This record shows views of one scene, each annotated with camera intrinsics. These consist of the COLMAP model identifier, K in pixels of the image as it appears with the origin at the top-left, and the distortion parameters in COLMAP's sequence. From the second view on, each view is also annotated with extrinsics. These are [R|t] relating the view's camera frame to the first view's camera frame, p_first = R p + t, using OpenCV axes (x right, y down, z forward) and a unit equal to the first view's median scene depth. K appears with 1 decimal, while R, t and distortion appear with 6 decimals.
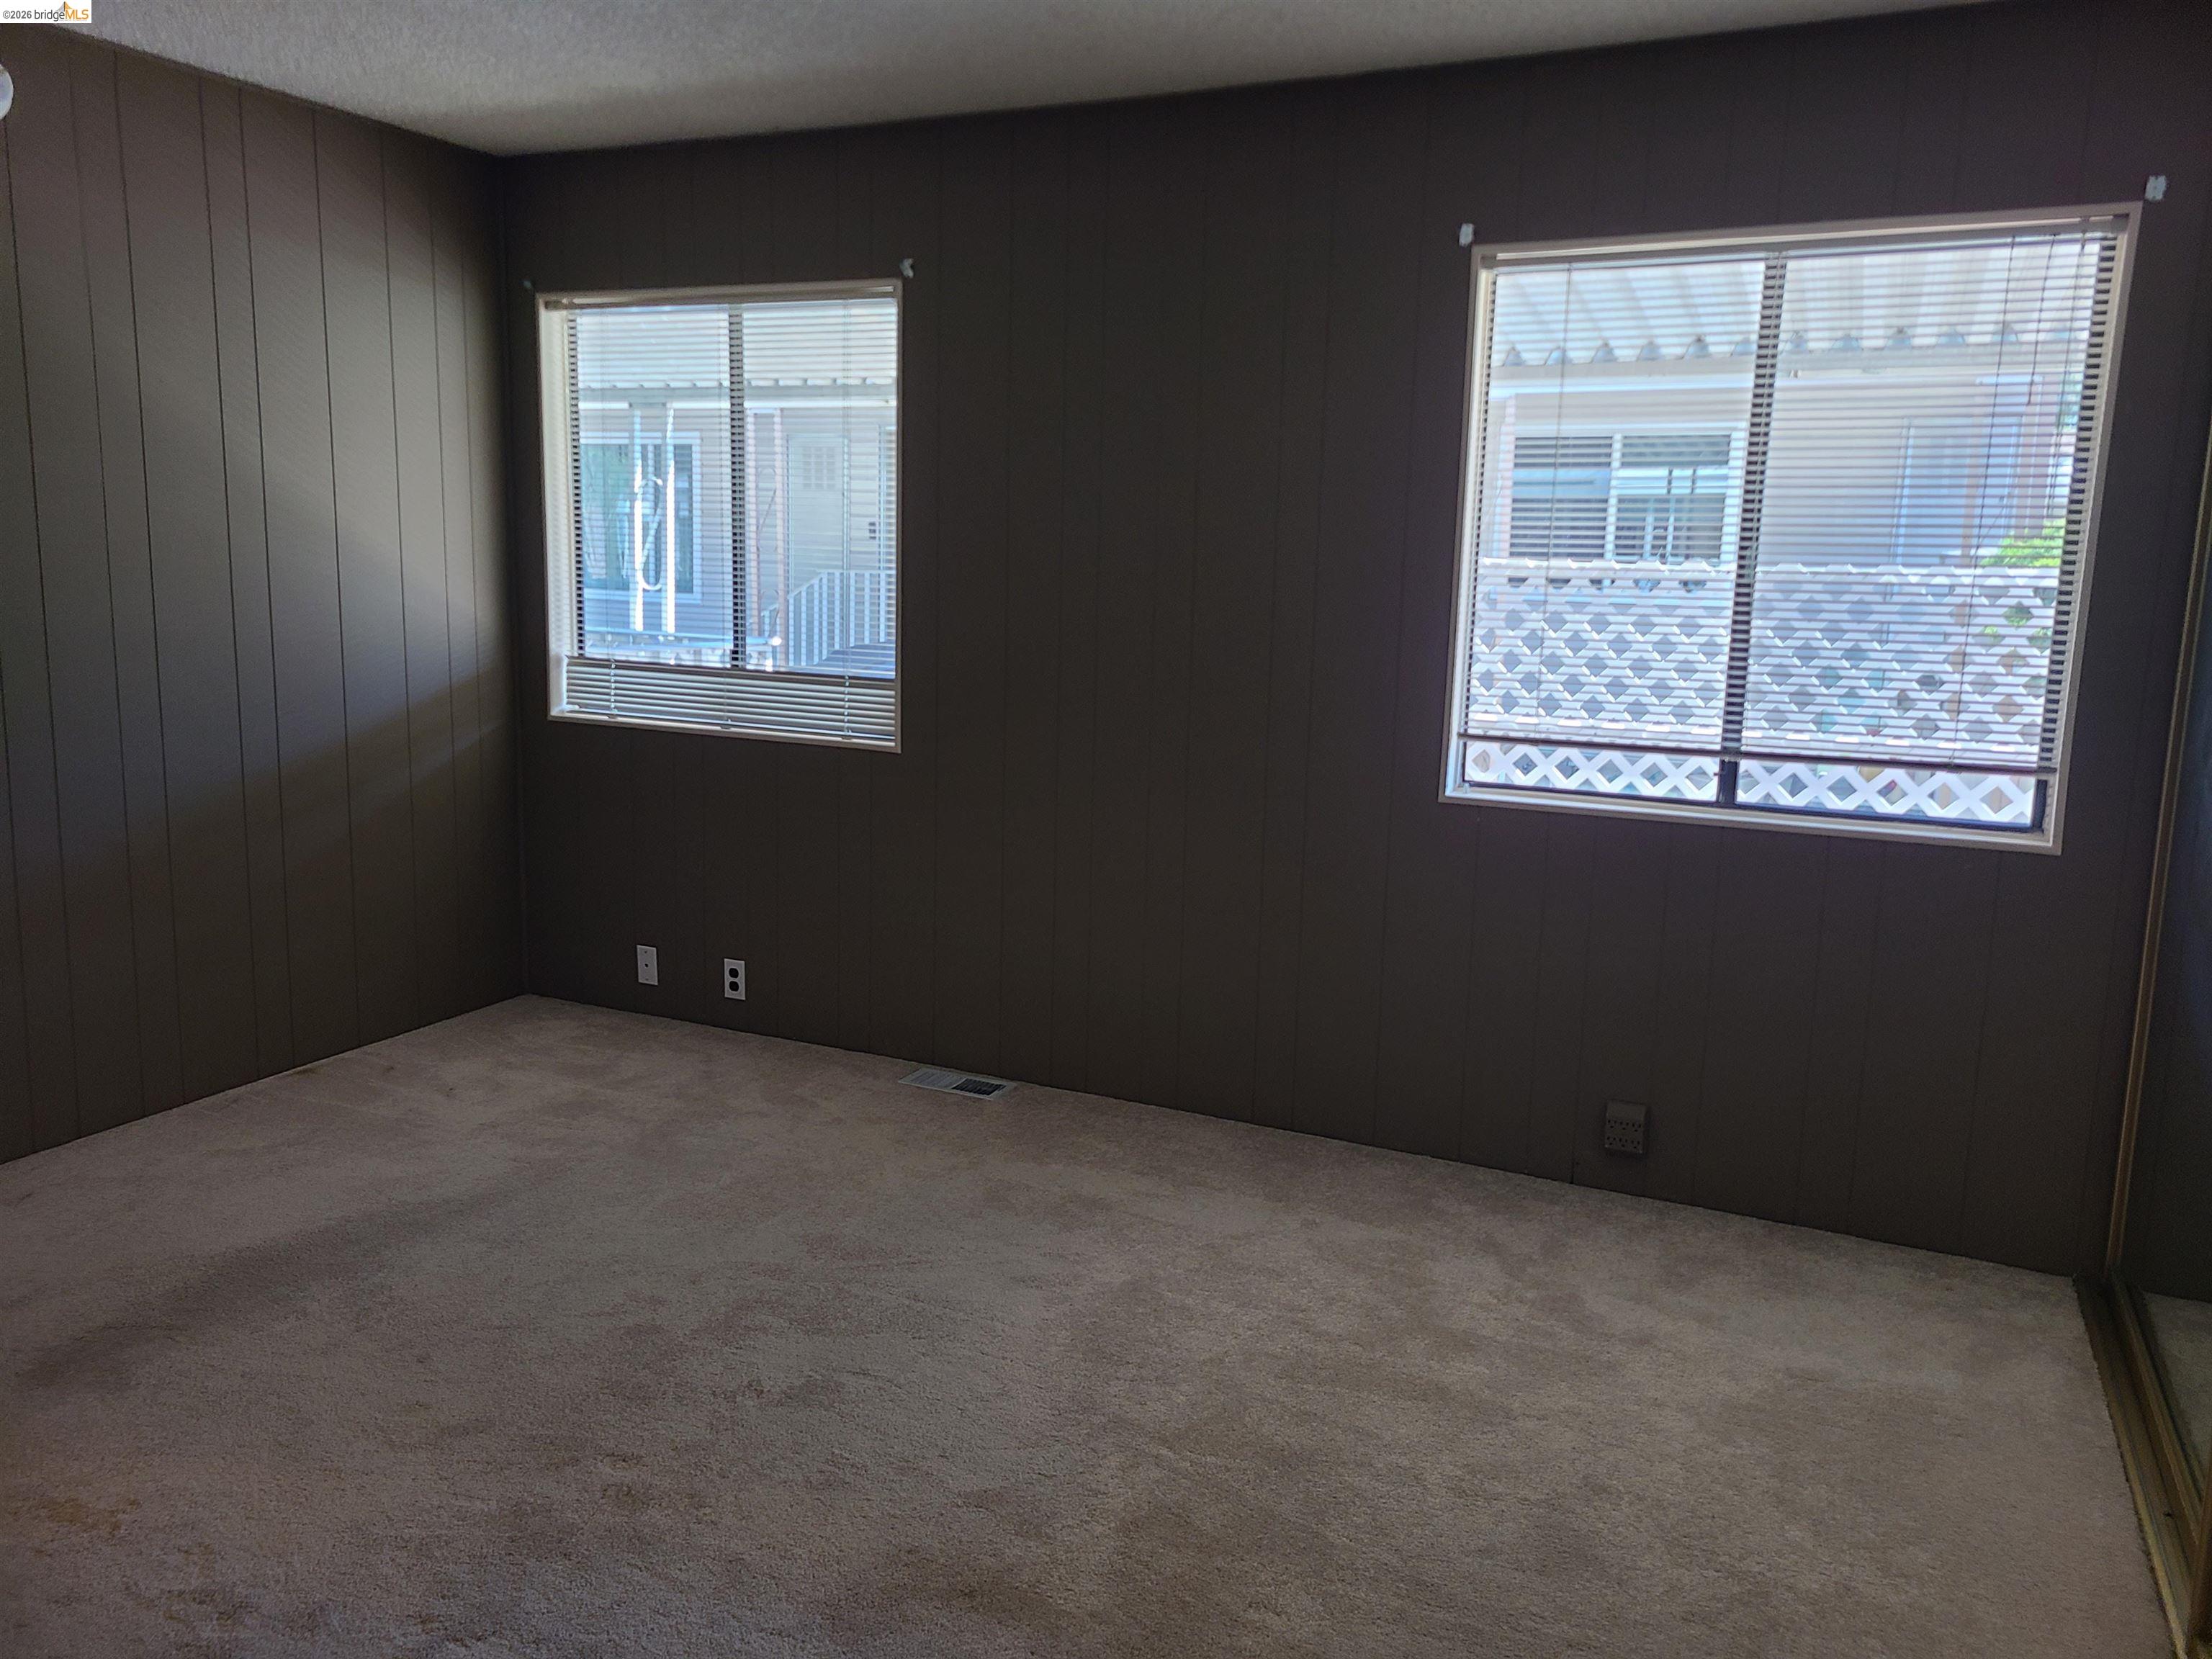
lens RADIAL K [[1653.2, 0, 1101.4], [0, 1653.2, 817.1], [0, 0, 1]] dist [0.050508, -0.031797]
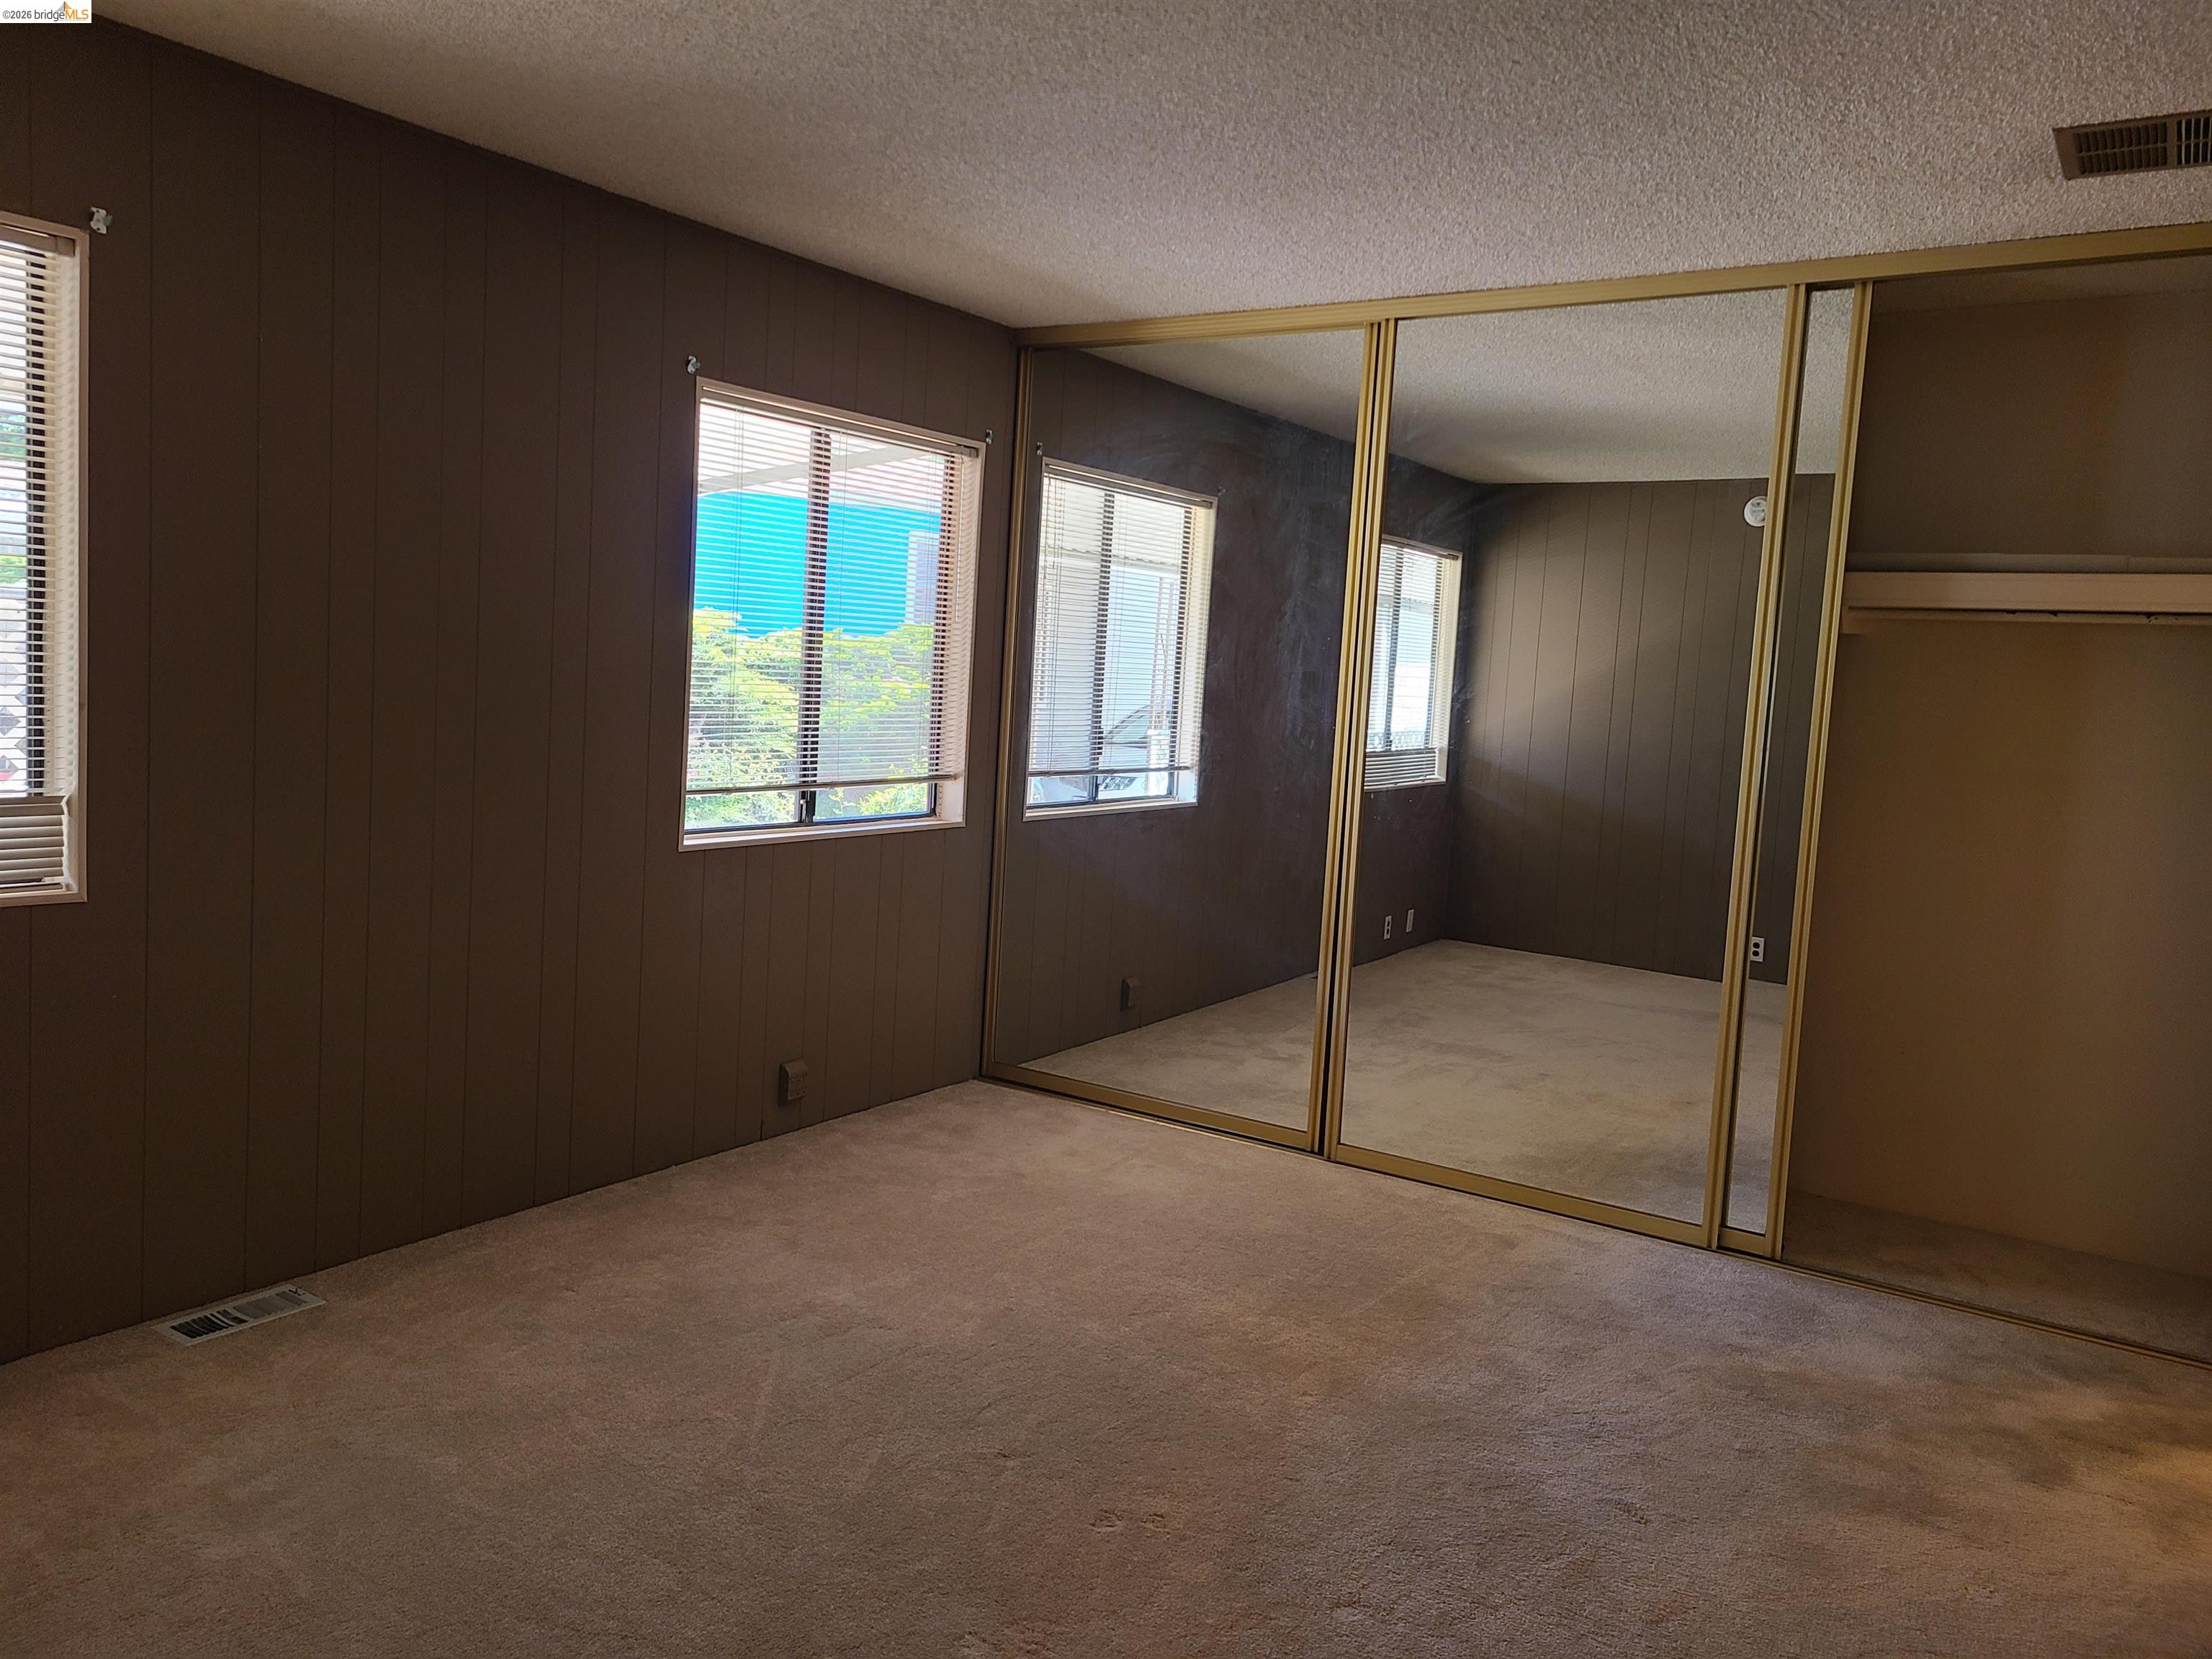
lens RADIAL K [[1653.2, 0, 1121.1], [0, 1653.2, 825.6], [0, 0, 1]] dist [0.050508, -0.031797]
pose [[0.126857, -0.122723, 0.984300, -0.894550], [0.092483, 0.989458, 0.111446, -0.129046], [-0.987600, 0.076893, 0.136869, 0.550758]]
